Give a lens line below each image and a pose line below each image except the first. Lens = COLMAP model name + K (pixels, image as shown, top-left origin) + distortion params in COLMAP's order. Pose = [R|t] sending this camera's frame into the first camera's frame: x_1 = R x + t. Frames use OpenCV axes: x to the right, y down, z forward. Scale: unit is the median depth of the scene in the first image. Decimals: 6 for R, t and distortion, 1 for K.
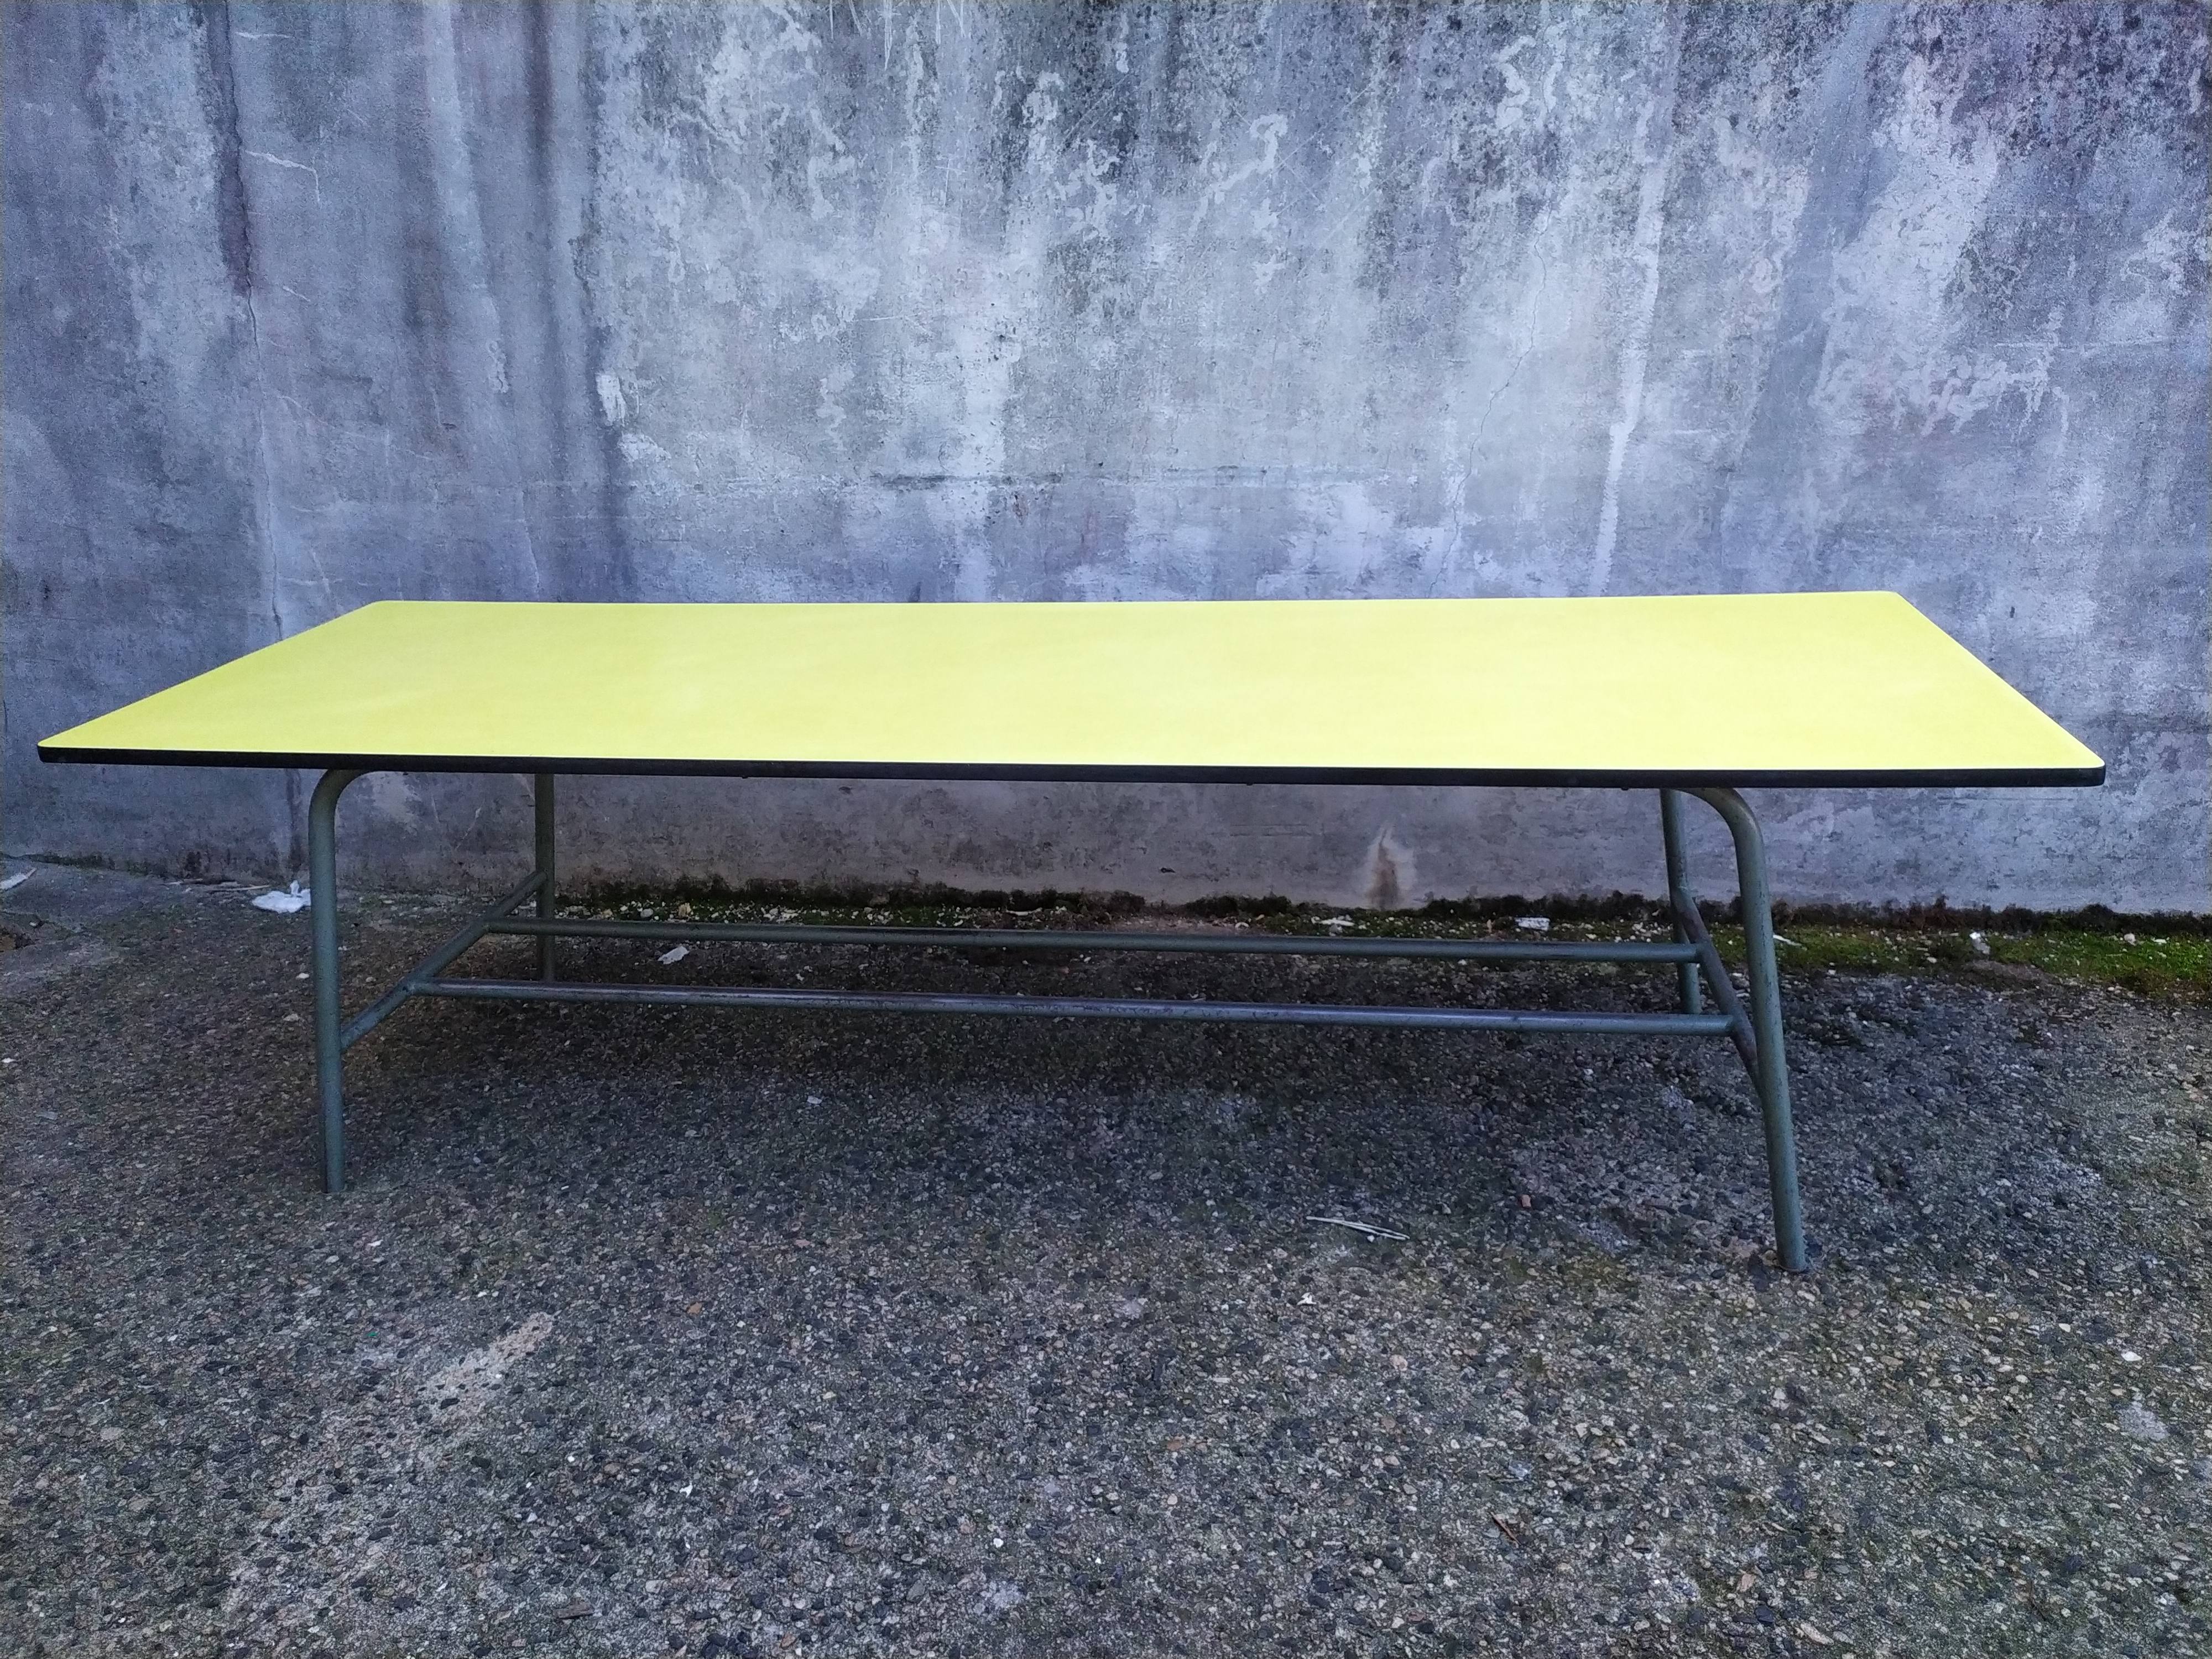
lens RADIAL K [[1645.1, 0, 1119.7], [0, 1645.1, 822.4], [0, 0, 1]] dist [0.044406, -0.042795]
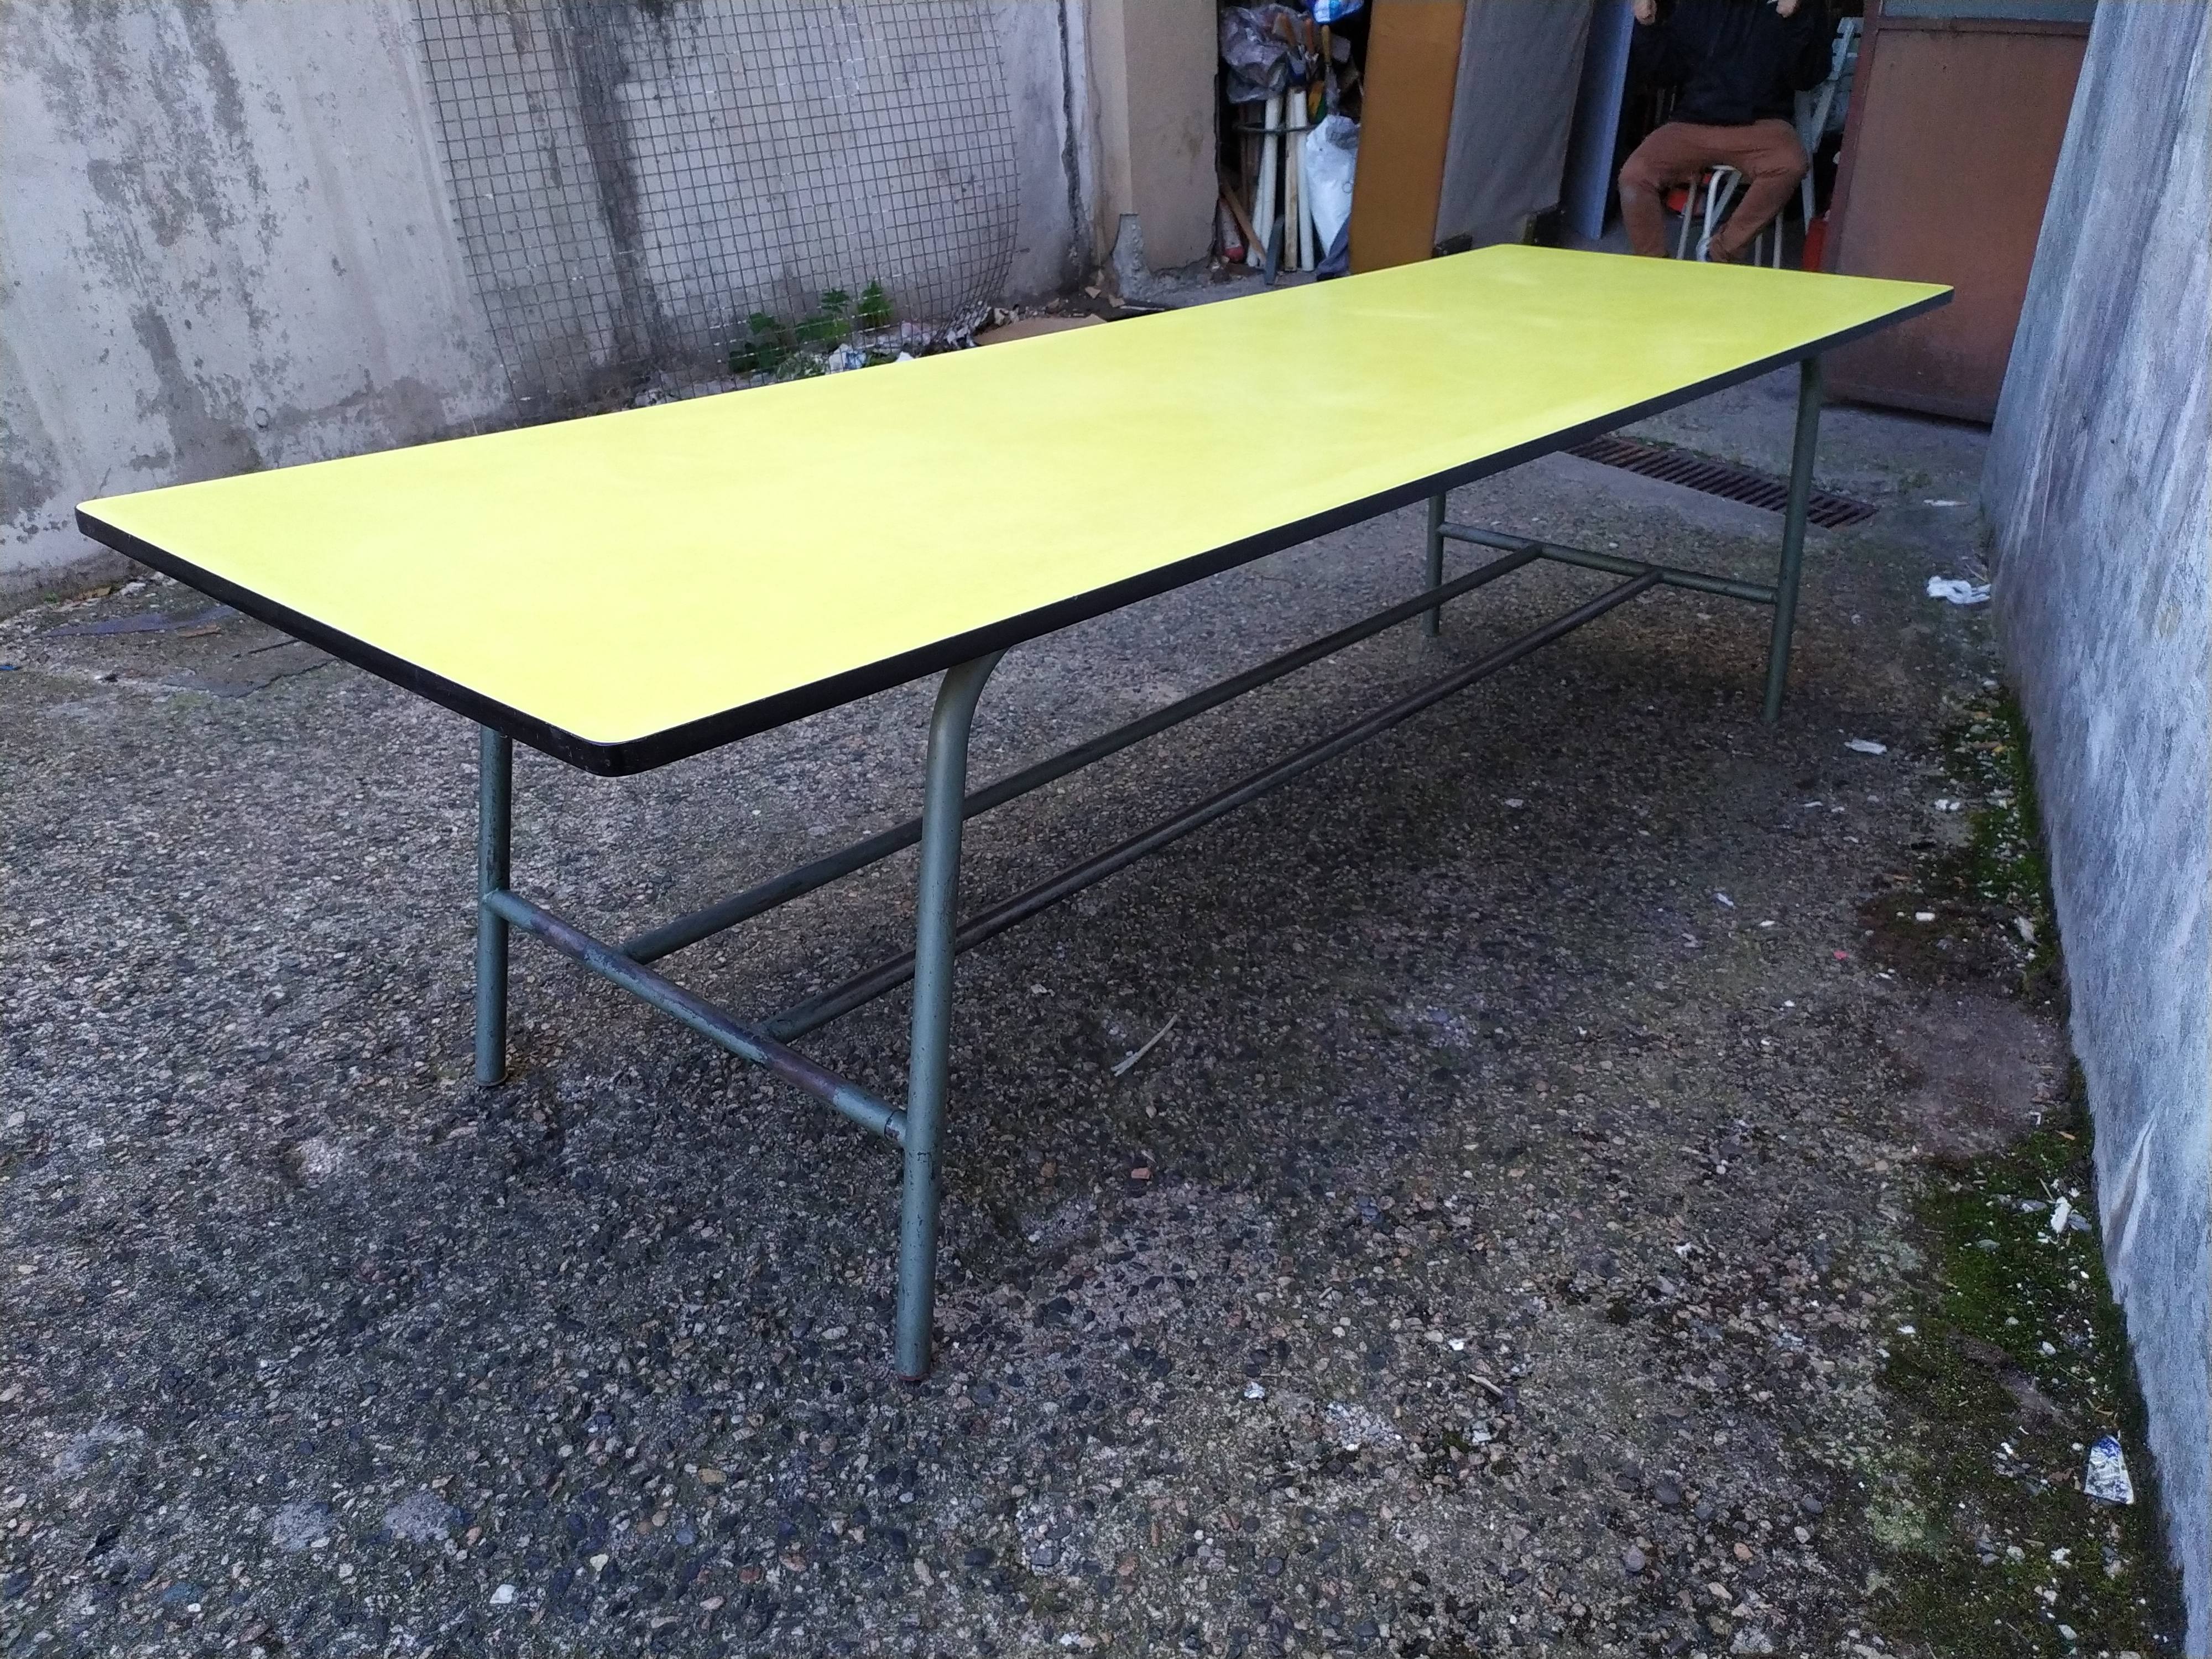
lens RADIAL K [[1665.8, 0, 1108.3], [0, 1665.8, 807.6], [0, 0, 1]] dist [0.079832, -0.090931]
pose [[-0.253531, 0.443875, -0.859475, 0.688445], [-0.335367, 0.793064, 0.508506, -0.239180], [0.907332, 0.417161, -0.052206, 0.787194]]
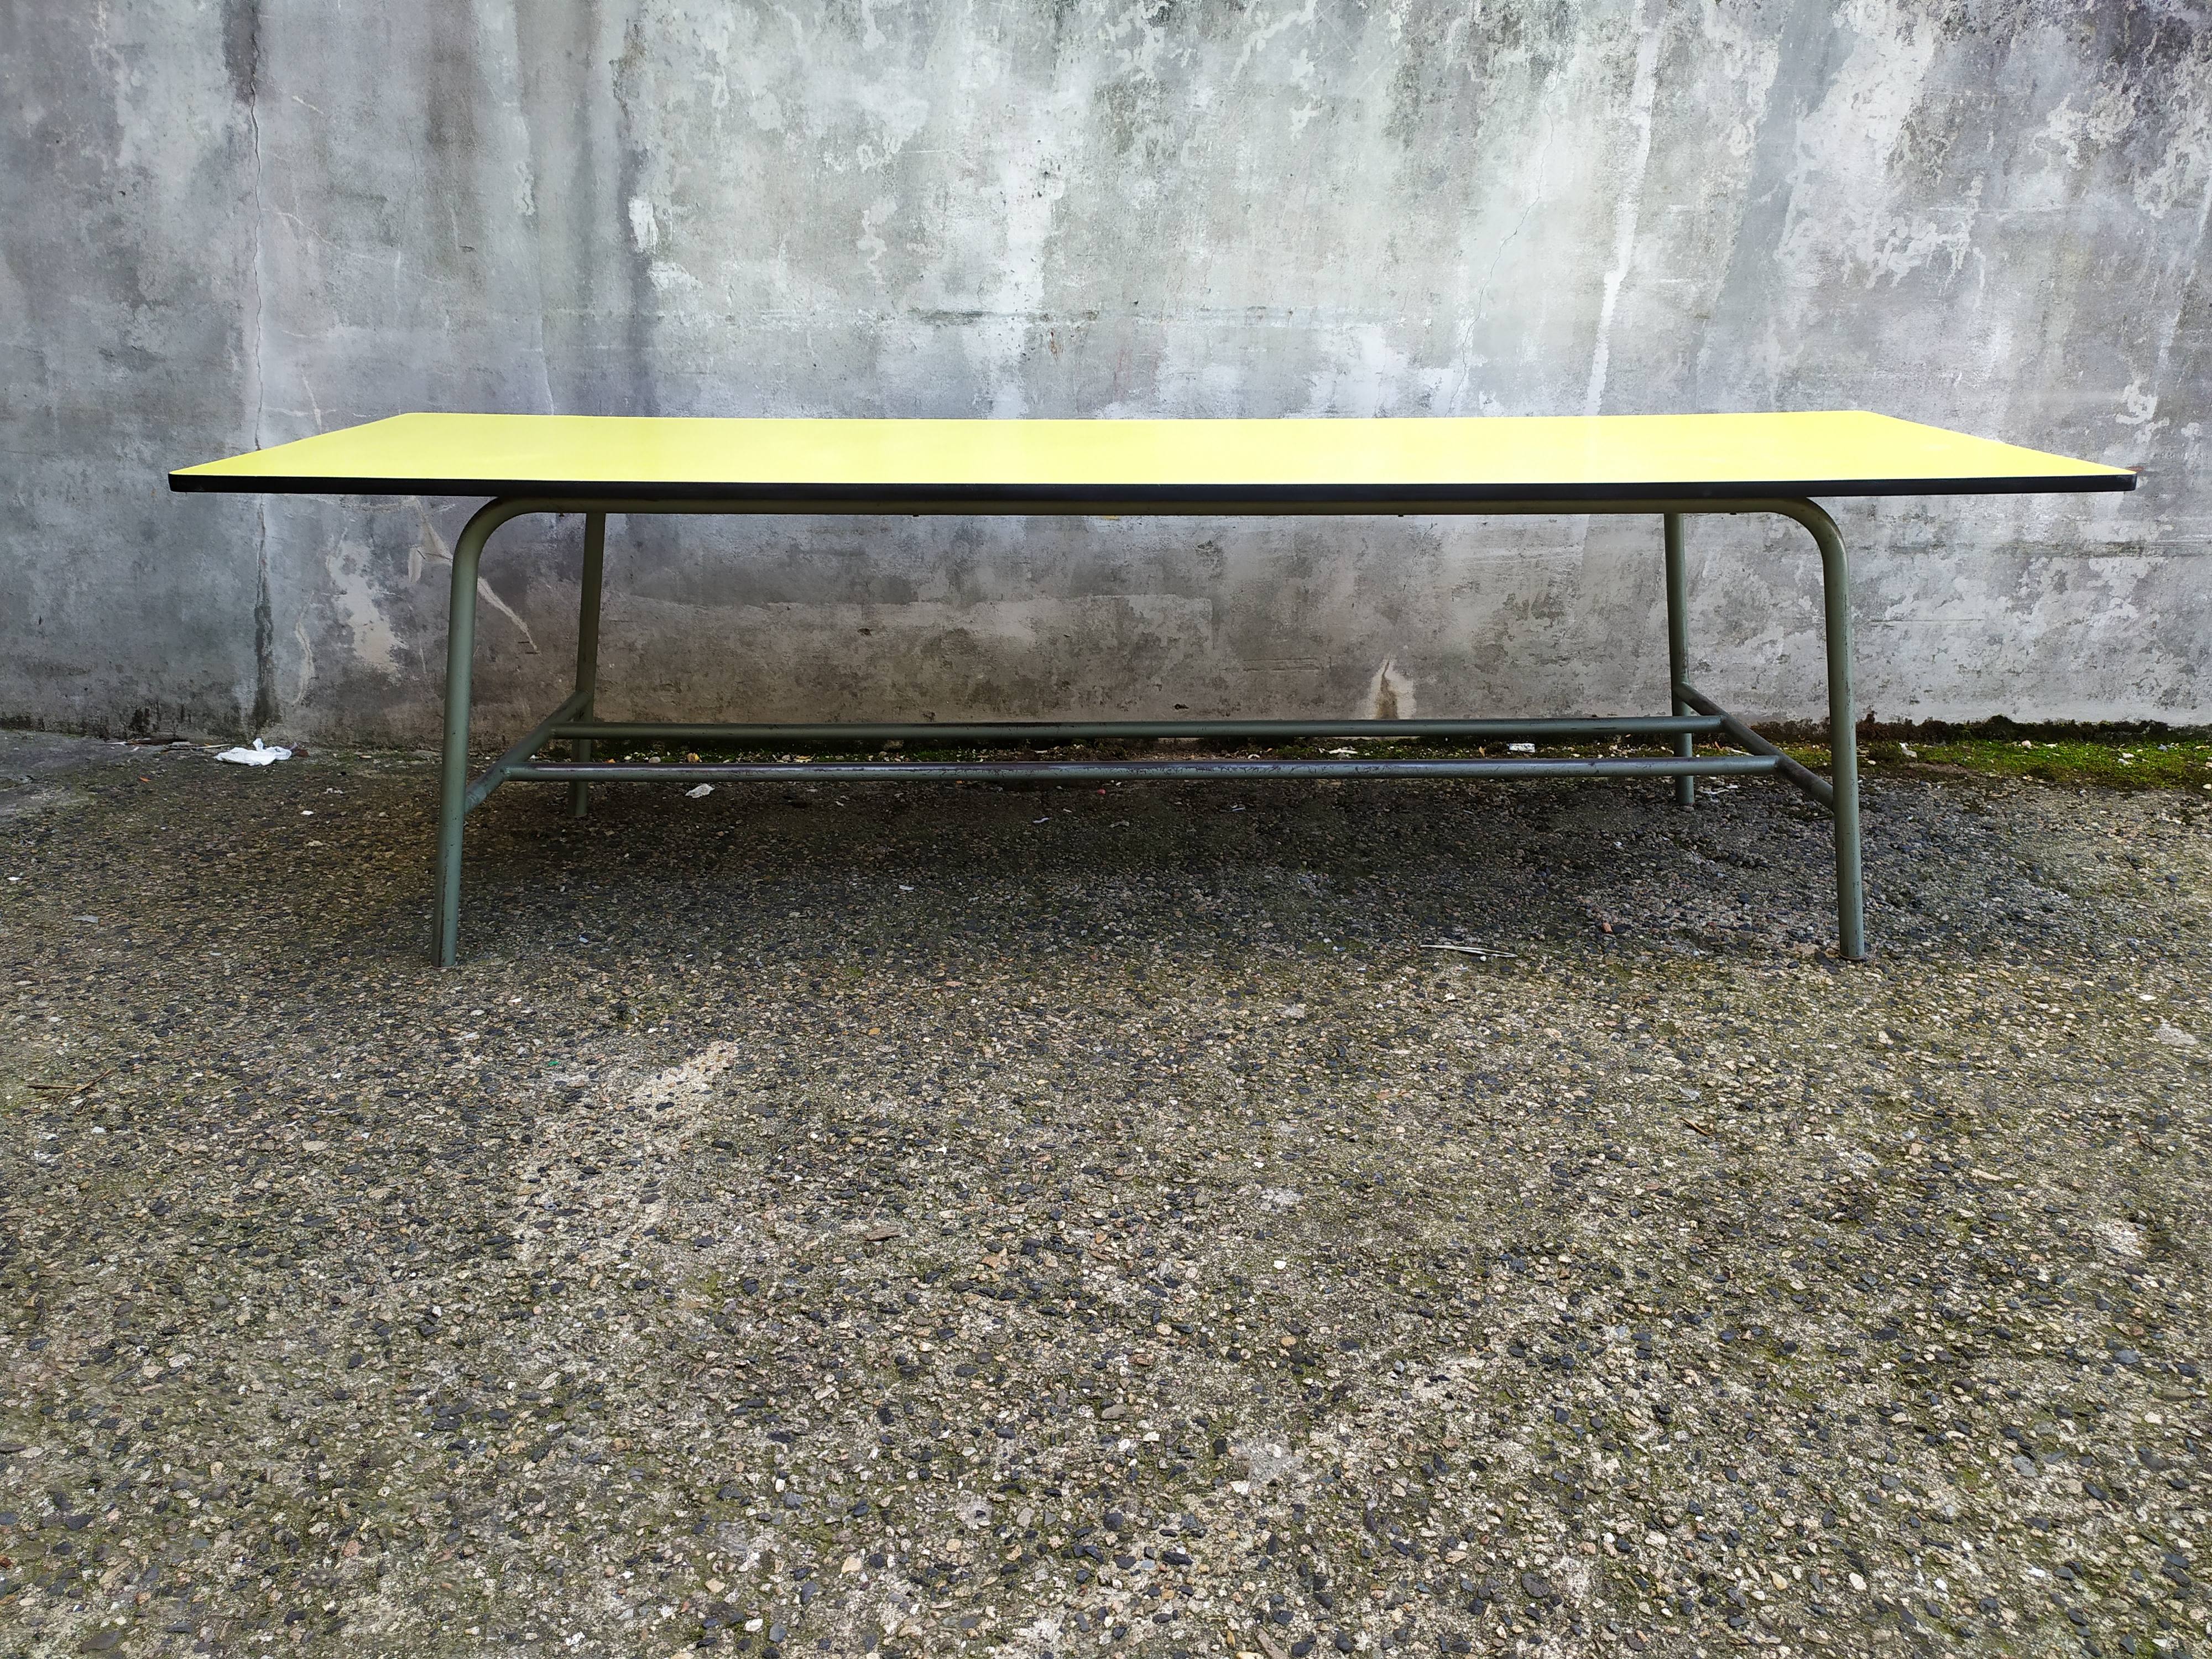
lens RADIAL K [[1656.5, 0, 1128.5], [0, 1656.5, 820.1], [0, 0, 1]] dist [0.057045, -0.059458]
pose [[0.985232, -0.015099, 0.170555, -0.211725], [0.020785, 0.999284, -0.031601, 0.152812], [-0.169956, 0.034679, 0.984841, -0.035001]]
